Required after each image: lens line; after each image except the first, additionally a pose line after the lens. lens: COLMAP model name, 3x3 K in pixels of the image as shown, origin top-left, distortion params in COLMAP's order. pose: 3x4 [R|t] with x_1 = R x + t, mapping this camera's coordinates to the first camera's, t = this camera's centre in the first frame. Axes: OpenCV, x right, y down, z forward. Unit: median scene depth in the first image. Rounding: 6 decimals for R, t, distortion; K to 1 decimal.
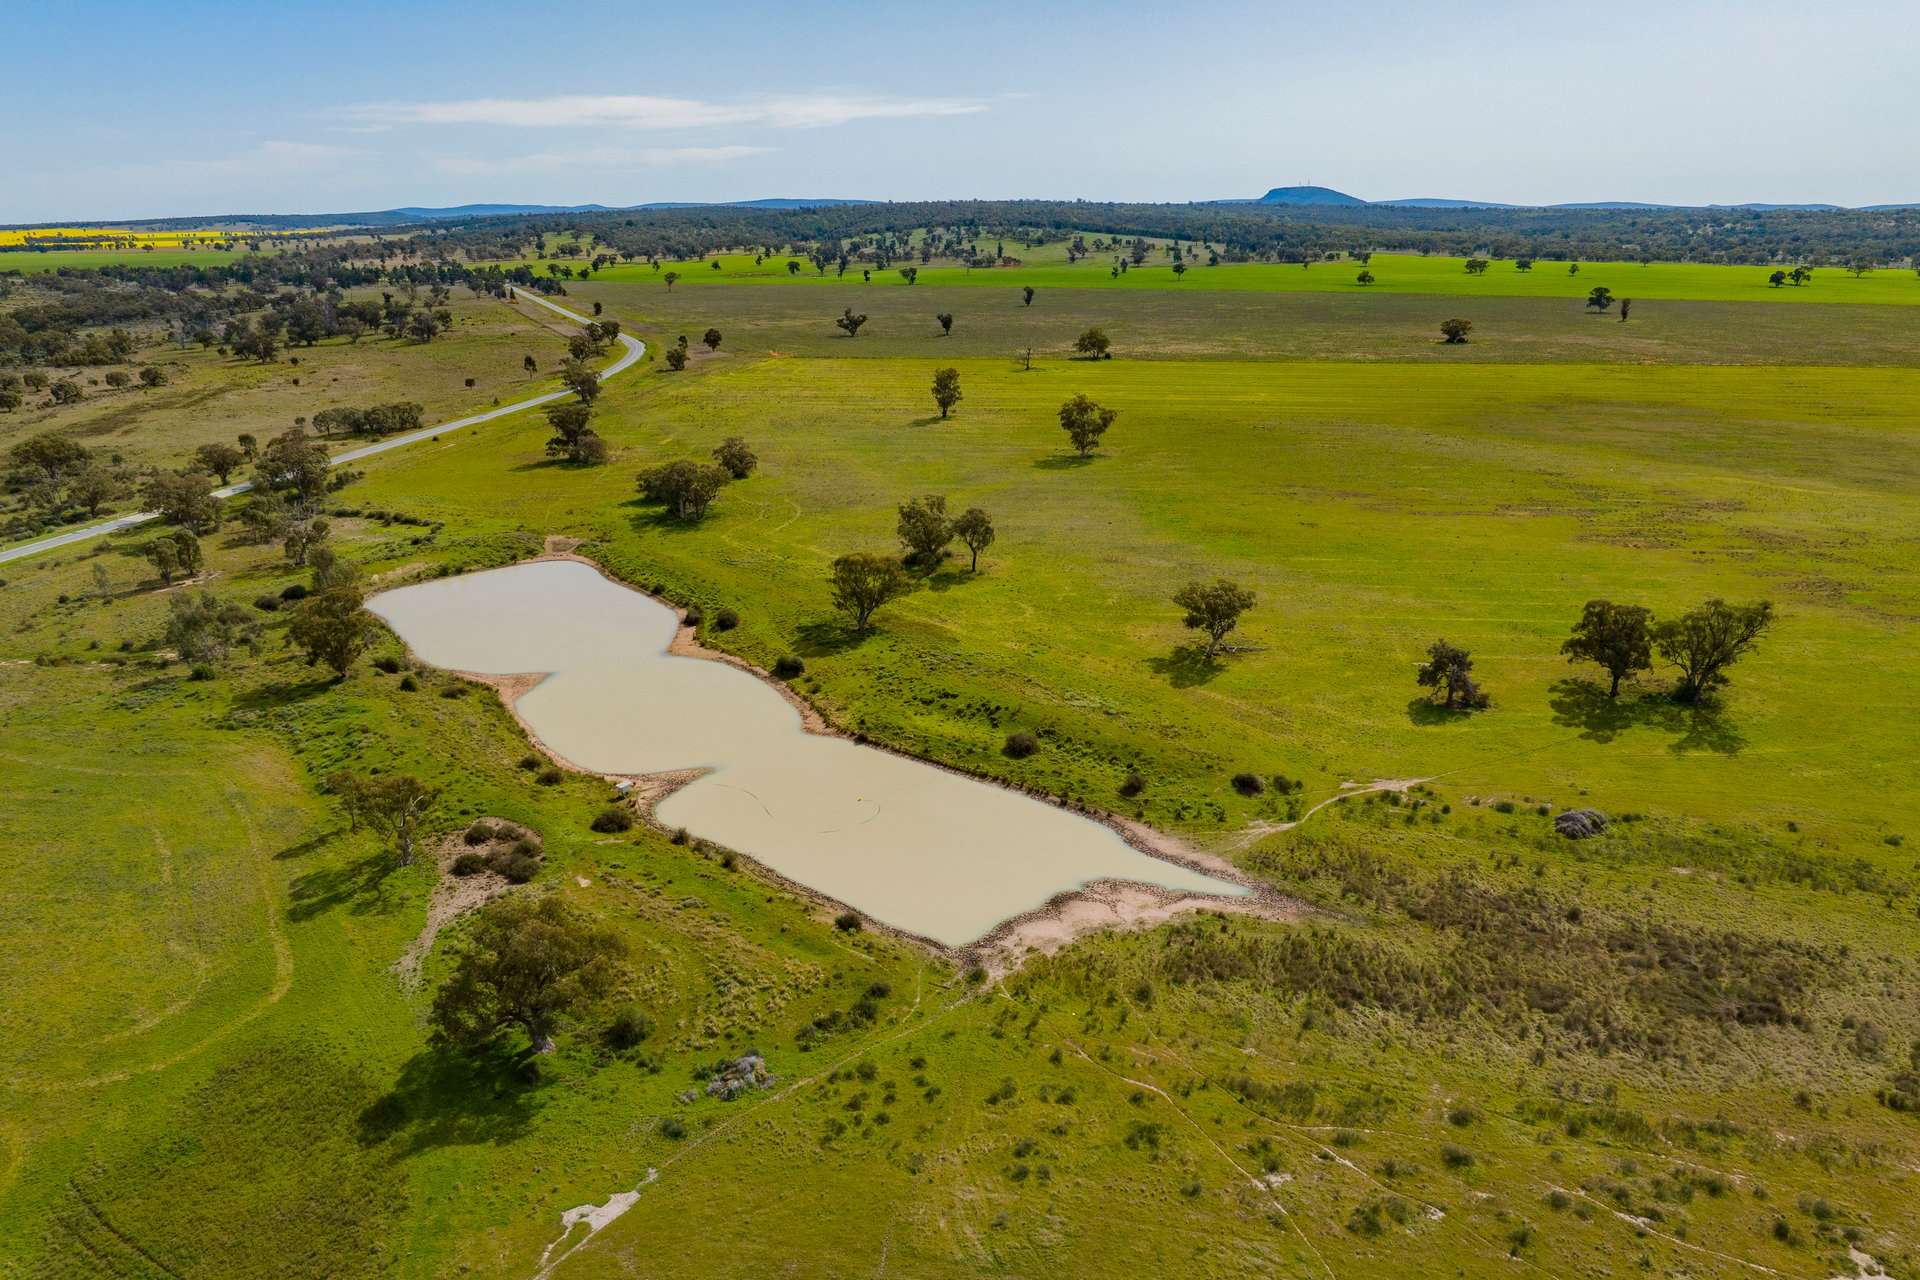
lens RADIAL K [[1367.7, 0, 960.0], [0, 1367.7, 640.0], [0, 0, 1]] dist [0.006692, -0.049884]
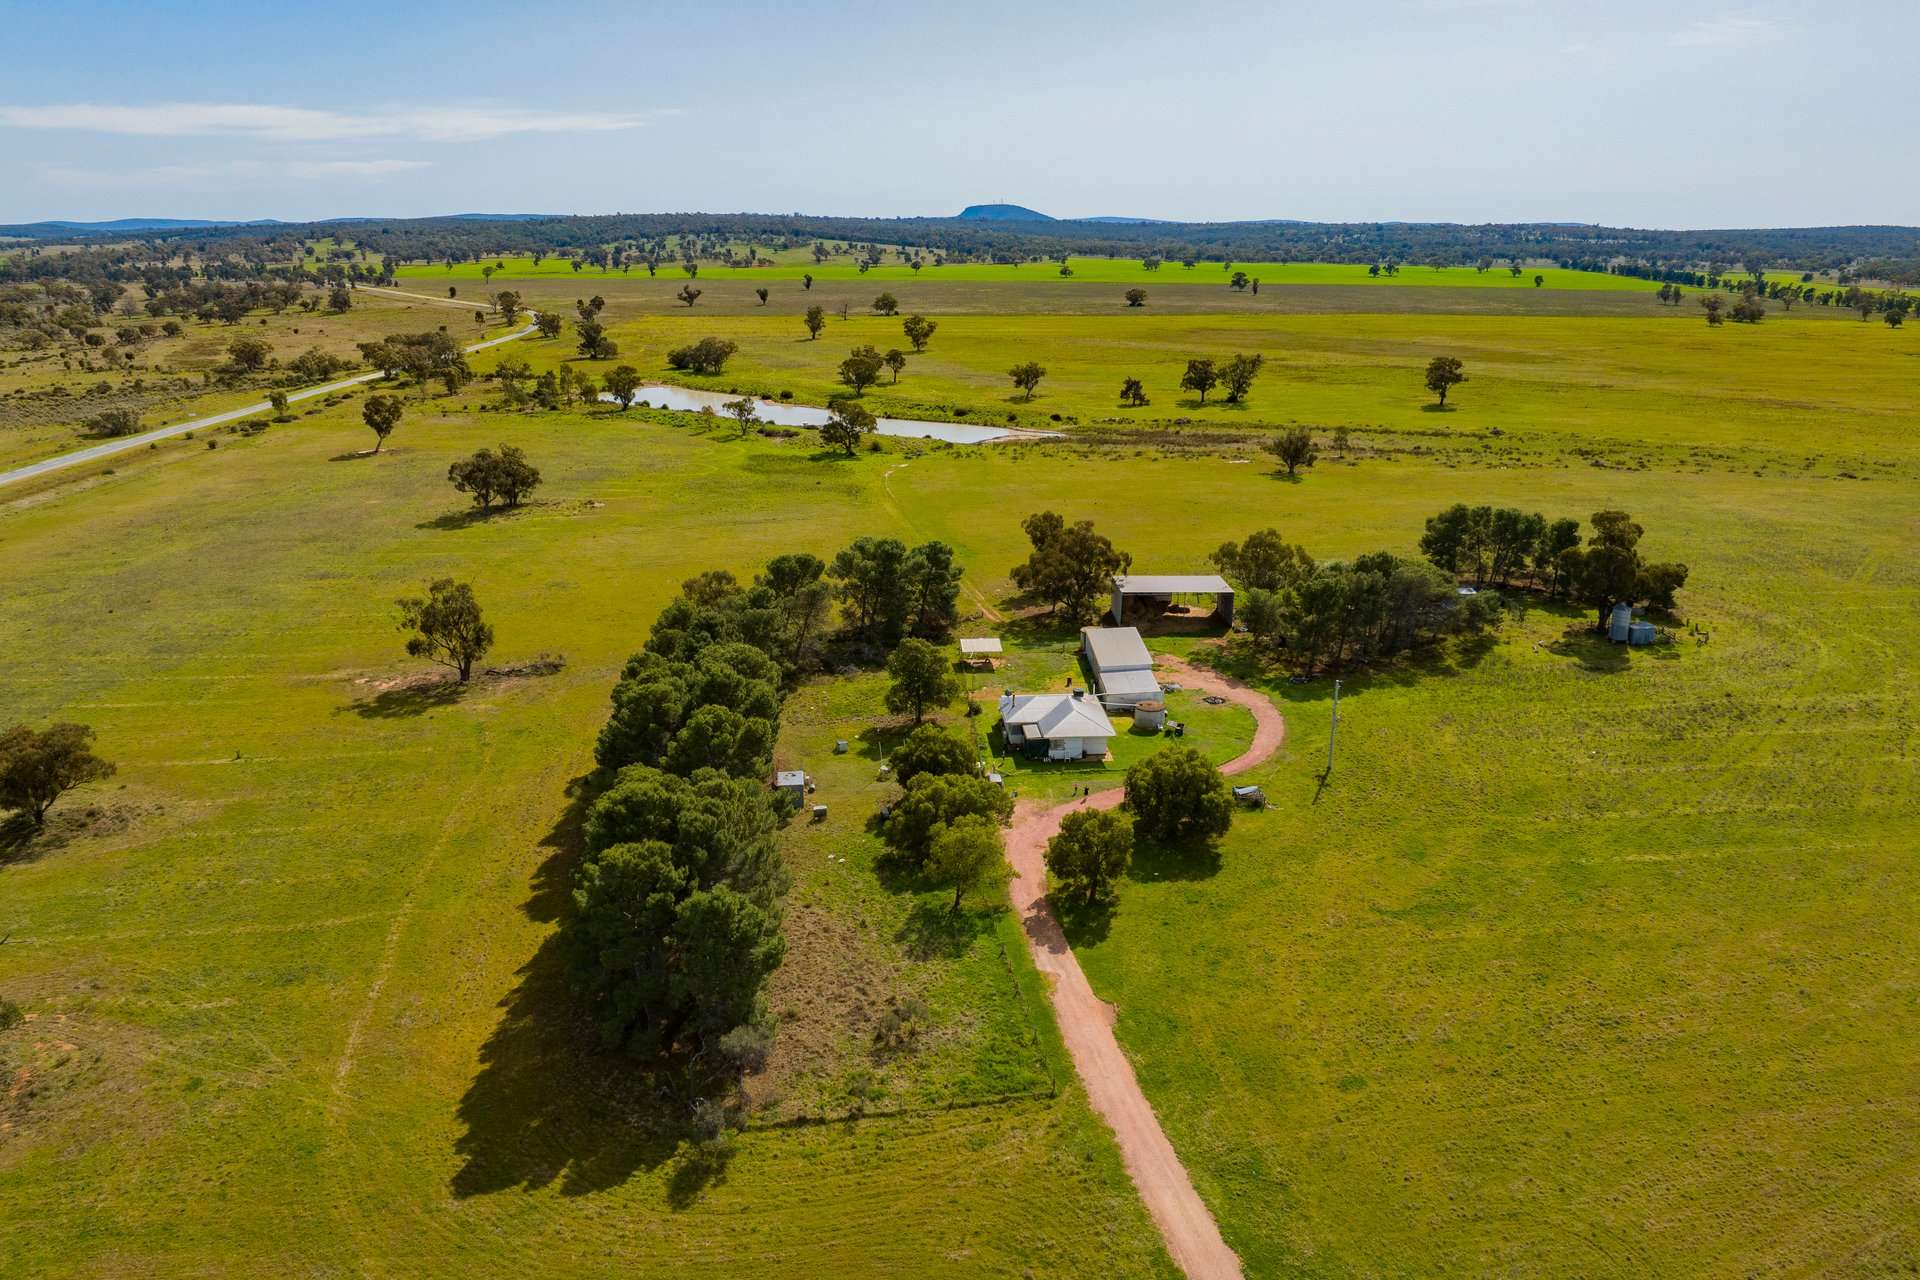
lens RADIAL K [[1406.8, 0, 960.0], [0, 1406.8, 640.0], [0, 0, 1]] dist [-0.006712, -0.001887]
pose [[0.977420, -0.055097, 0.203996, -0.057747], [0.059257, 0.998140, -0.014338, 0.061449], [-0.202827, 0.026102, 0.978867, -0.166288]]
